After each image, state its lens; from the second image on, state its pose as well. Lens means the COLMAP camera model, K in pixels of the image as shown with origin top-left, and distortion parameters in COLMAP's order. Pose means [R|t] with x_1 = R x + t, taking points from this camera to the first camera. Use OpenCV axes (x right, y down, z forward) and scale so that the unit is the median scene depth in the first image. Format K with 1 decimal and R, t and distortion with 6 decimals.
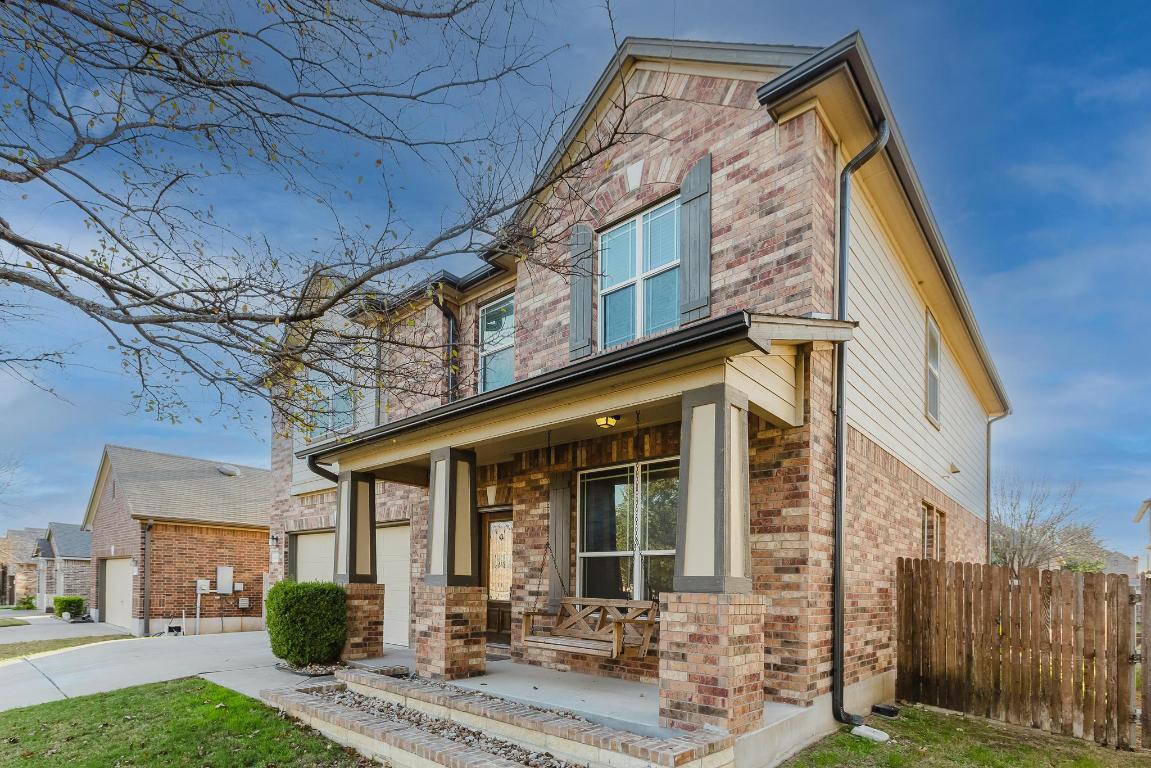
lens RADIAL K [[534.8, 0, 572.5], [0, 534.8, 378.3], [0, 0, 1]] dist [-0.002217, 0.000124]
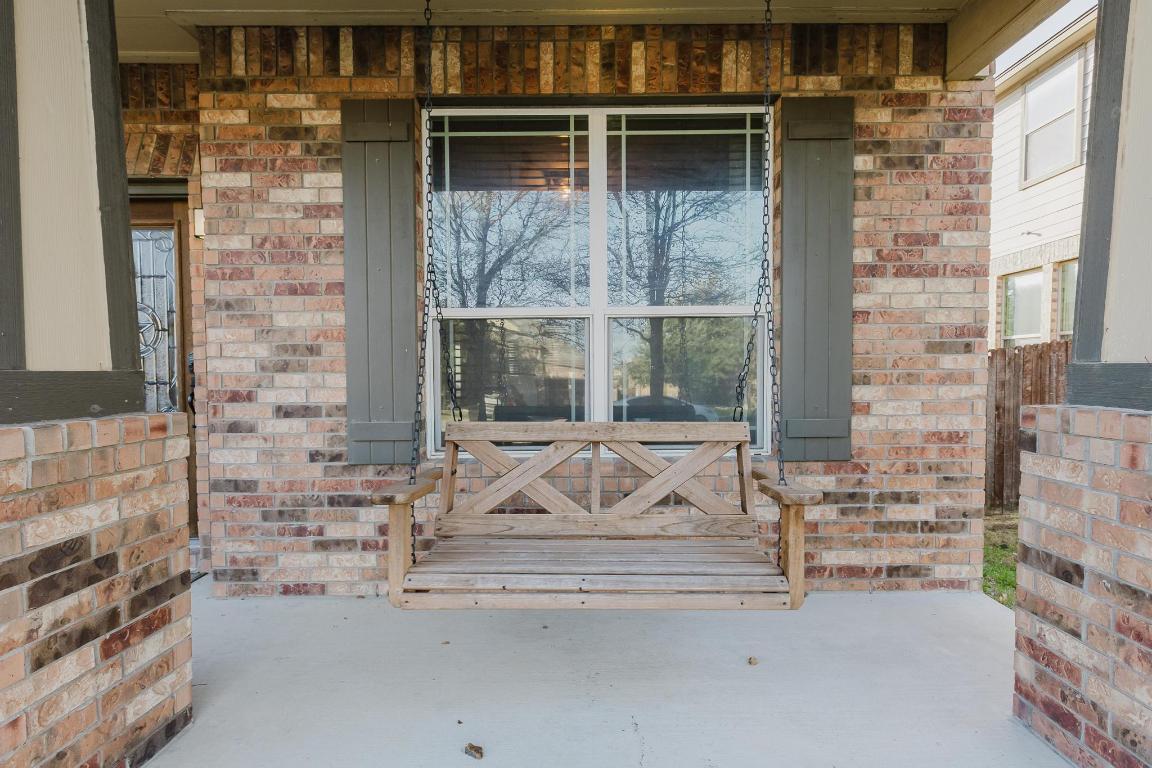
lens RADIAL K [[572.2, 0, 573.6], [0, 572.2, 323.0], [0, 0, 1]] dist [0.001537, -0.000728]
pose [[0.781459, 0.028162, 0.623321, -0.176039], [-0.205245, 0.954990, 0.214169, 0.235856], [-0.589234, -0.295298, 0.752066, 0.649455]]
